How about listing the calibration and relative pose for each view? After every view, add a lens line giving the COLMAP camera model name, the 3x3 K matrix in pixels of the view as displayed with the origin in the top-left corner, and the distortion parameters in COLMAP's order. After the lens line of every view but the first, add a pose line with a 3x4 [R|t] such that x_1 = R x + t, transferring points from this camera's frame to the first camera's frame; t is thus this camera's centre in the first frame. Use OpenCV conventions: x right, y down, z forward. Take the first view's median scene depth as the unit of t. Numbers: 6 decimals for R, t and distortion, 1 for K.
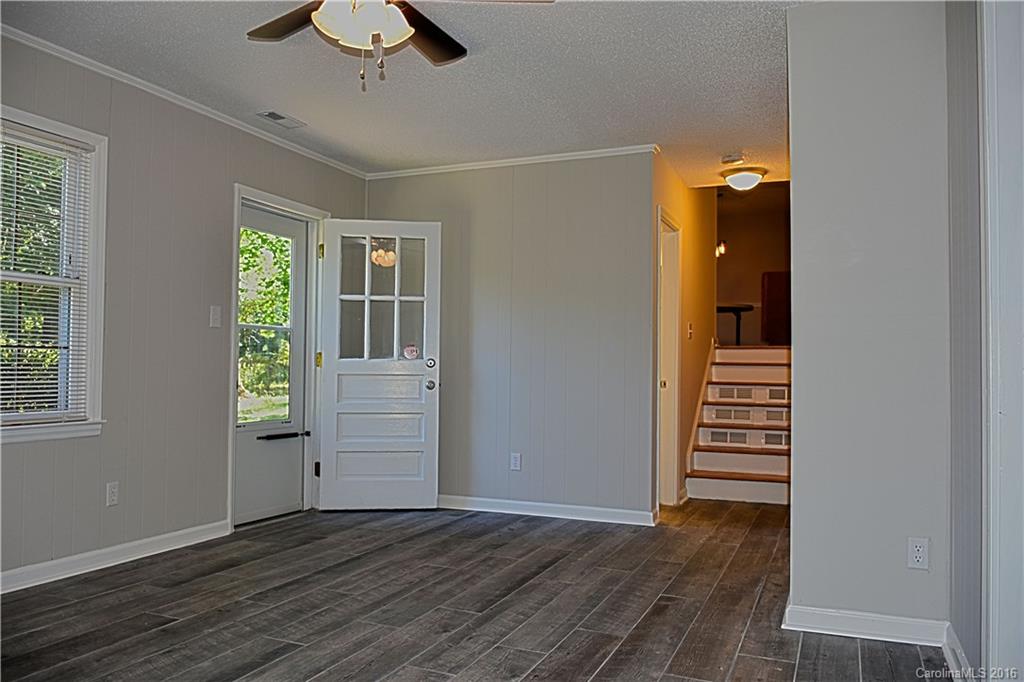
lens RADIAL K [[797.4, 0, 511.3], [0, 797.4, 339.8], [0, 0, 1]] dist [-0.010721, -0.002127]
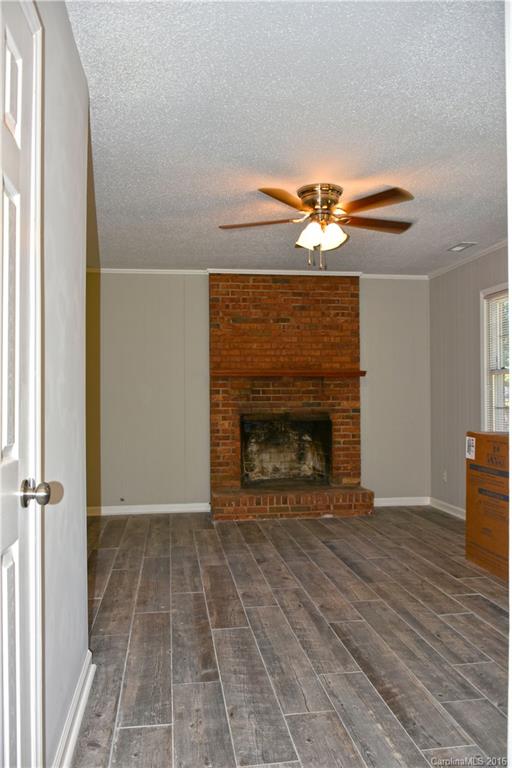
lens RADIAL K [[665.1, 0, 255.8], [0, 665.1, 386.8], [0, 0, 1]] dist [0.002045, -0.003422]
pose [[-0.867151, -0.013832, -0.497853, 0.578412], [0.016588, 0.998258, -0.056627, 0.023932], [0.497769, -0.057363, -0.865411, 1.824298]]
